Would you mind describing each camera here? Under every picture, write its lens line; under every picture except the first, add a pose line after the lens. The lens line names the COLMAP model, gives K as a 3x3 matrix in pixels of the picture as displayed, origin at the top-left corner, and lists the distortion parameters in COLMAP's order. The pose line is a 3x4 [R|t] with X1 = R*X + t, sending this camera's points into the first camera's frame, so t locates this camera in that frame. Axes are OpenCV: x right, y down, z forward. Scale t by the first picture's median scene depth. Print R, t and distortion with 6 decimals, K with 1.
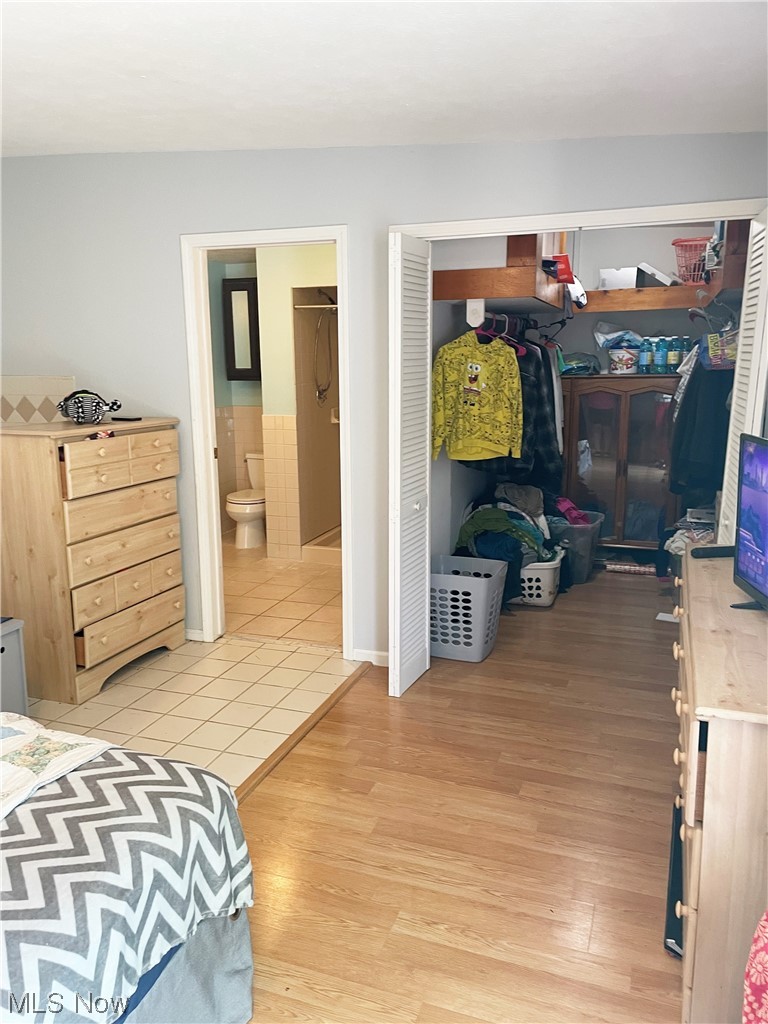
lens RADIAL K [[778.7, 0, 381.7], [0, 778.7, 515.8], [0, 0, 1]] dist [0.086622, -0.116751]
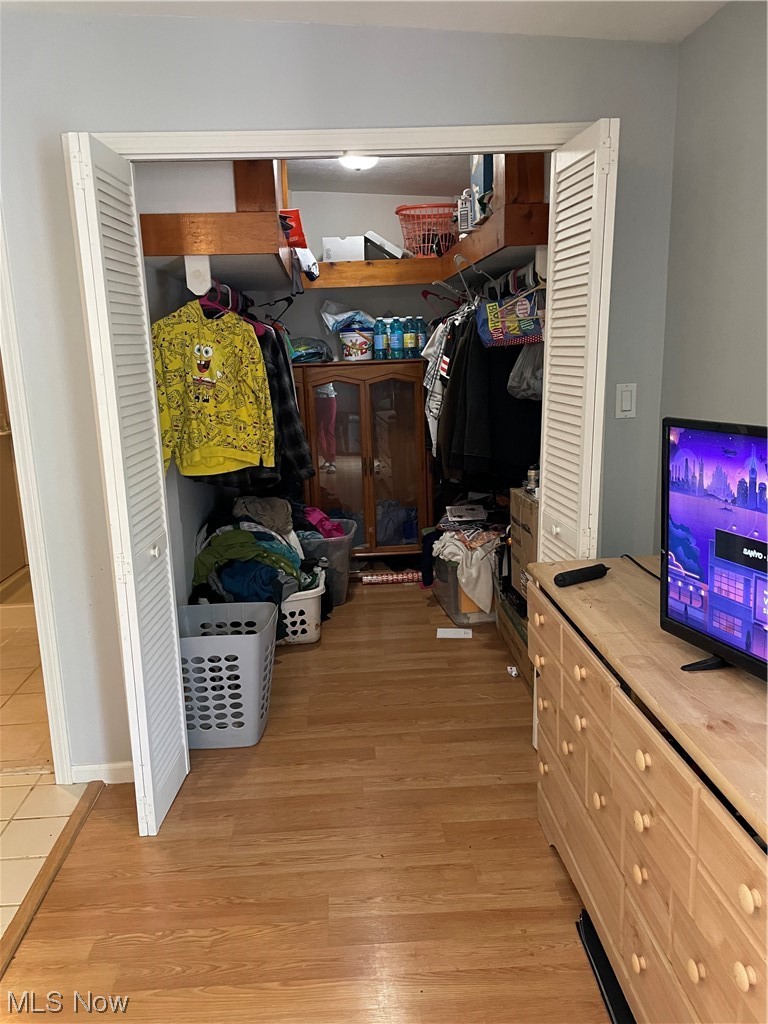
lens RADIAL K [[778.7, 0, 381.7], [0, 778.7, 515.8], [0, 0, 1]] dist [0.086622, -0.116751]
pose [[0.919845, -0.104577, 0.378086, -0.022836], [0.103839, 0.994342, 0.022401, -0.031359], [-0.378289, 0.018655, 0.925500, 0.238447]]
